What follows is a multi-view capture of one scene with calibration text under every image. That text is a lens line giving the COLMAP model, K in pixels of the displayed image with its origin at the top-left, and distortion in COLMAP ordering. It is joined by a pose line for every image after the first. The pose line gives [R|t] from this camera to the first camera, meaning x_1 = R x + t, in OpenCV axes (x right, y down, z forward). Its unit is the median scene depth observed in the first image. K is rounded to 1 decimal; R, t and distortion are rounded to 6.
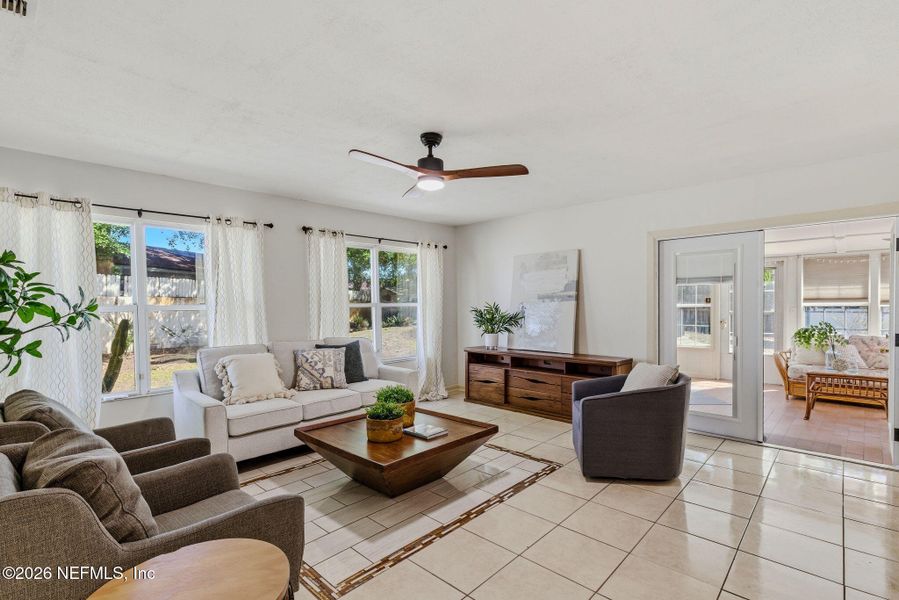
lens RADIAL K [[422.5, 0, 448.6], [0, 422.5, 312.3], [0, 0, 1]] dist [0.001180, -0.000005]
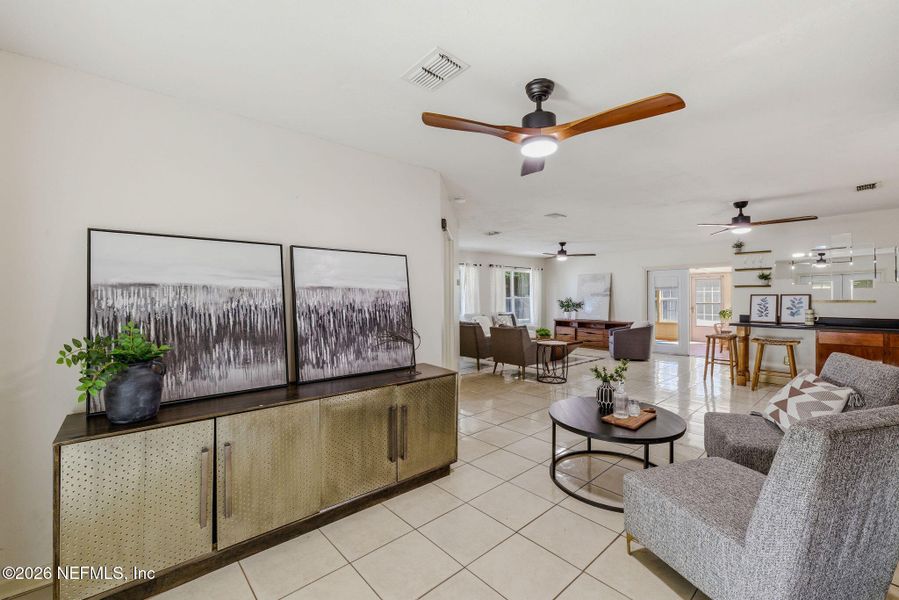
lens RADIAL K [[379.3, 0, 449.5], [0, 379.3, 300.0], [0, 0, 1]] dist [-0.000665, -0.000086]
pose [[0.996866, 0.006814, -0.078820, -0.350671], [-0.007545, 0.999931, -0.008979, 0.013562], [0.078753, 0.009546, 0.996848, -0.970196]]
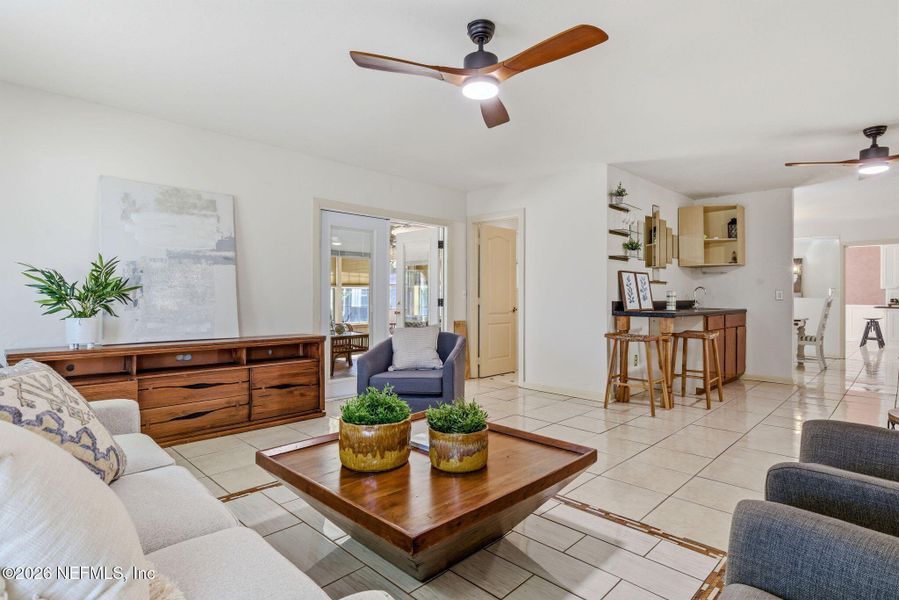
lens RADIAL K [[466.2, 0, 449.5], [0, 466.2, 300.0], [0, 0, 1]] dist [0.001169, 0.000192]
pose [[0.019561, 0.003291, 0.999803, -0.467487], [0.015928, 0.999867, -0.003603, 0.039180], [-0.999682, 0.015996, 0.019506, 0.574186]]
